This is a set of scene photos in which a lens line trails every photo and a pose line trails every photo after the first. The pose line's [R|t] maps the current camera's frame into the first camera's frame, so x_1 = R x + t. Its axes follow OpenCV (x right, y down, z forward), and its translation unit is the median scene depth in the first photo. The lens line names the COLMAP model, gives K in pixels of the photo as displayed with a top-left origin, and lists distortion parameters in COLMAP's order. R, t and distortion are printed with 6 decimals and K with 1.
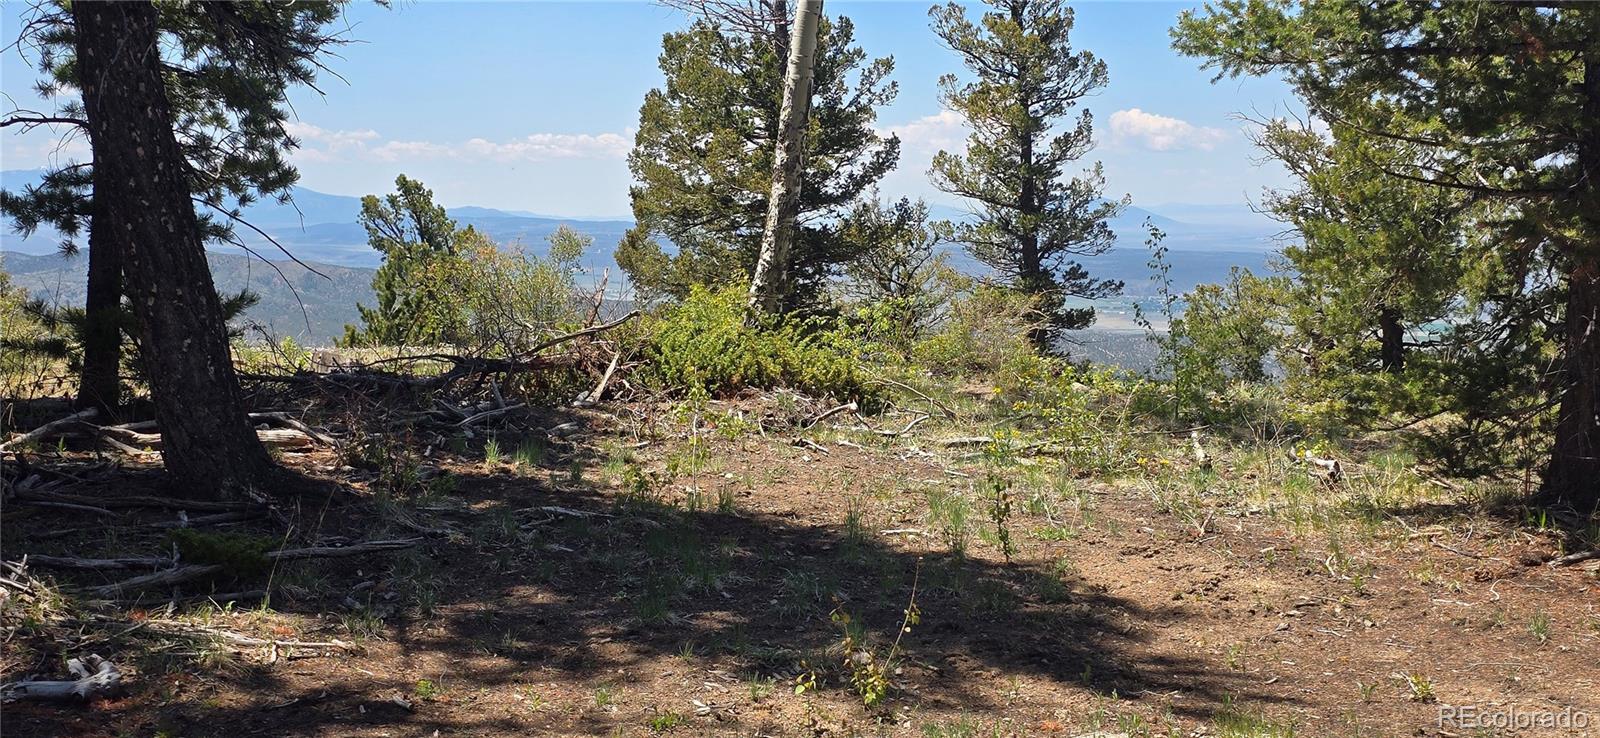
lens RADIAL K [[2088.8, 0, 800.0], [0, 2088.8, 369.0], [0, 0, 1]] dist [0.141636, -0.060327]
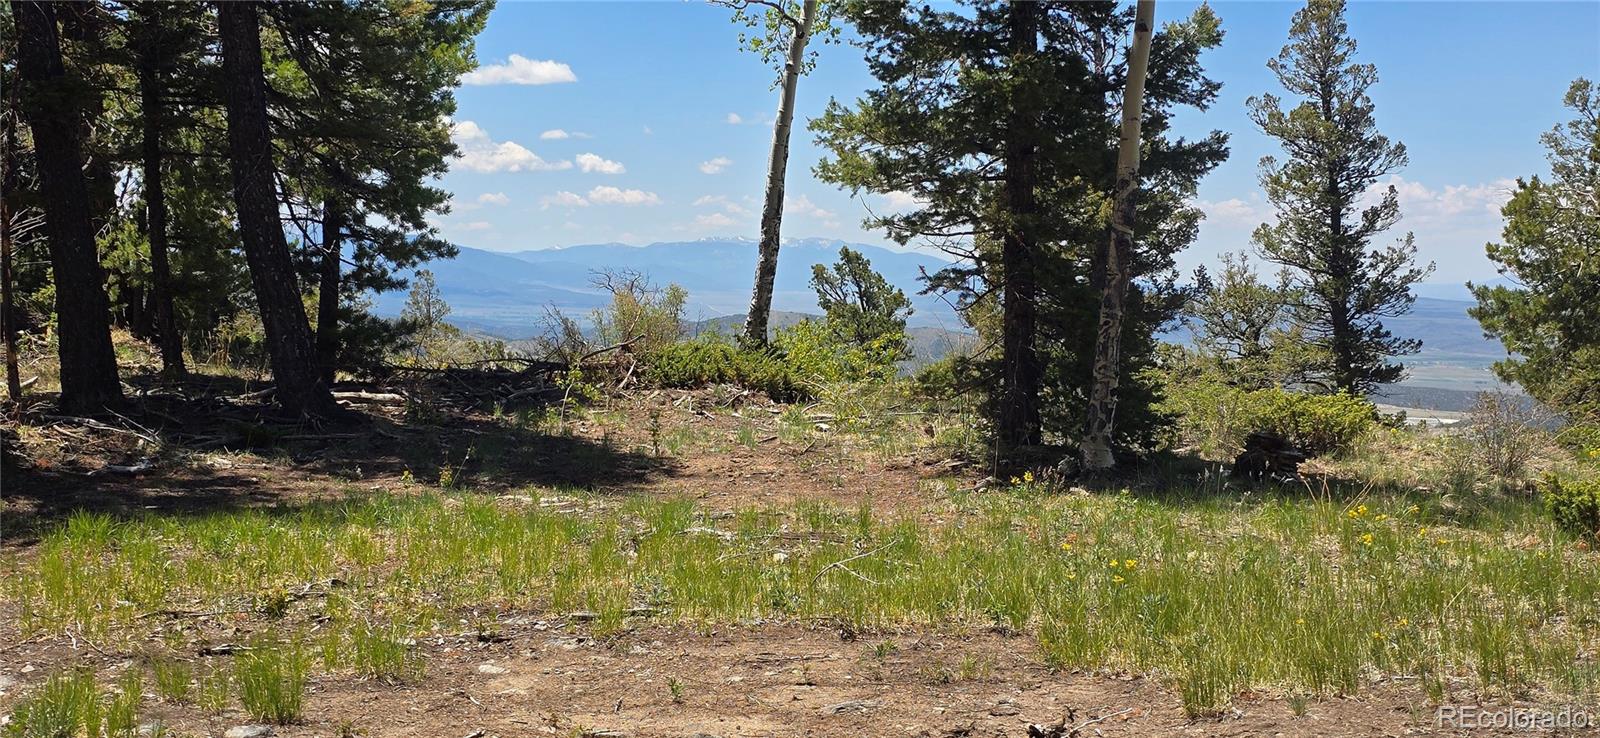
lens RADIAL K [[2088.8, 0, 800.0], [0, 2088.8, 369.0], [0, 0, 1]] dist [0.141636, -0.060327]
pose [[0.956725, 0.015302, -0.290592, 0.162388], [-0.024812, 0.999269, -0.029071, 0.013700], [0.289935, 0.035024, 0.956405, -0.159113]]
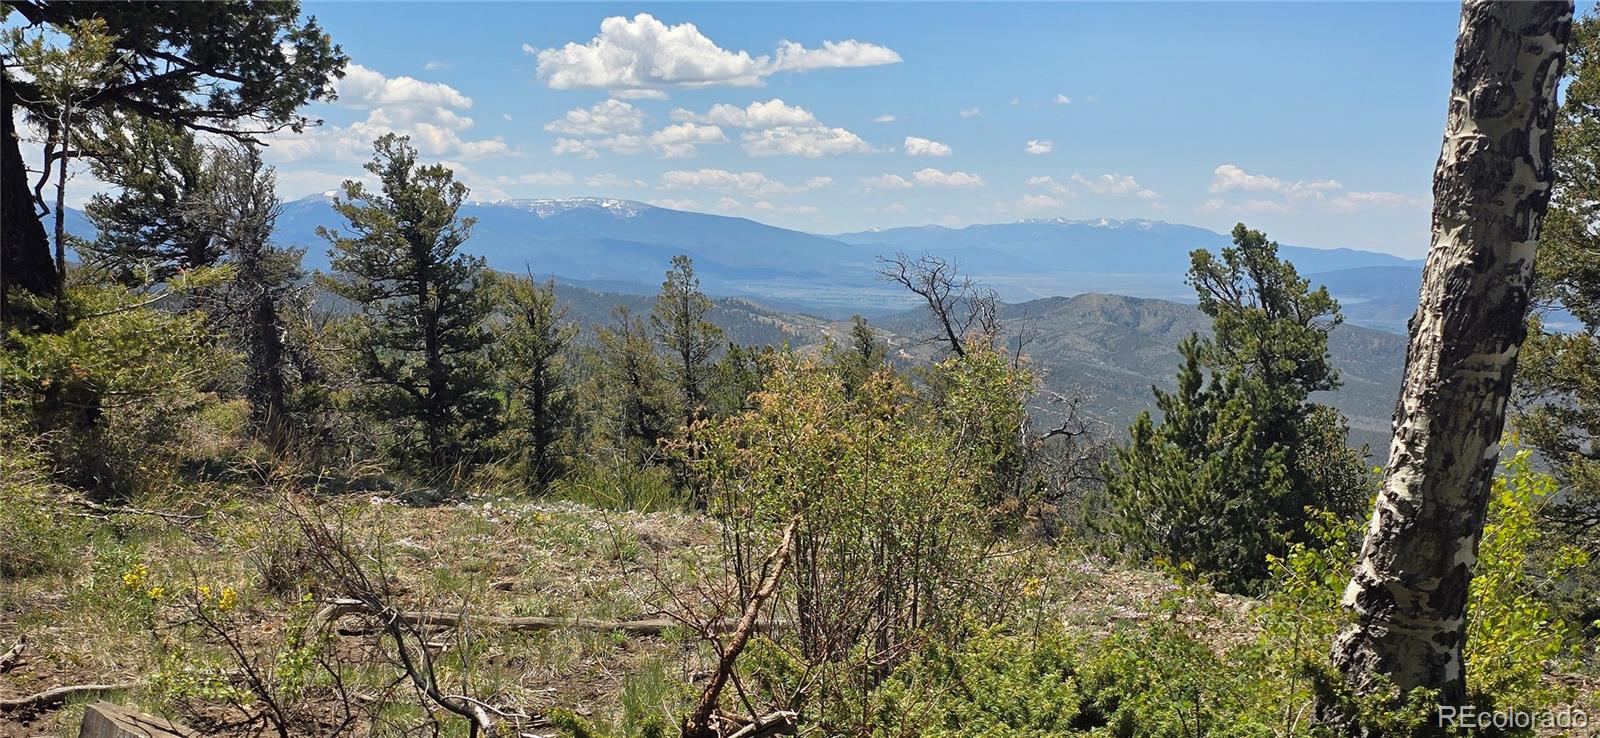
lens RADIAL K [[2088.8, 0, 800.0], [0, 2088.8, 369.0], [0, 0, 1]] dist [0.141636, -0.060327]
pose [[0.901706, 0.027639, -0.431466, 0.012172], [-0.038101, 0.999152, -0.015621, -0.021791], [0.430668, 0.030525, 0.901994, 0.246577]]
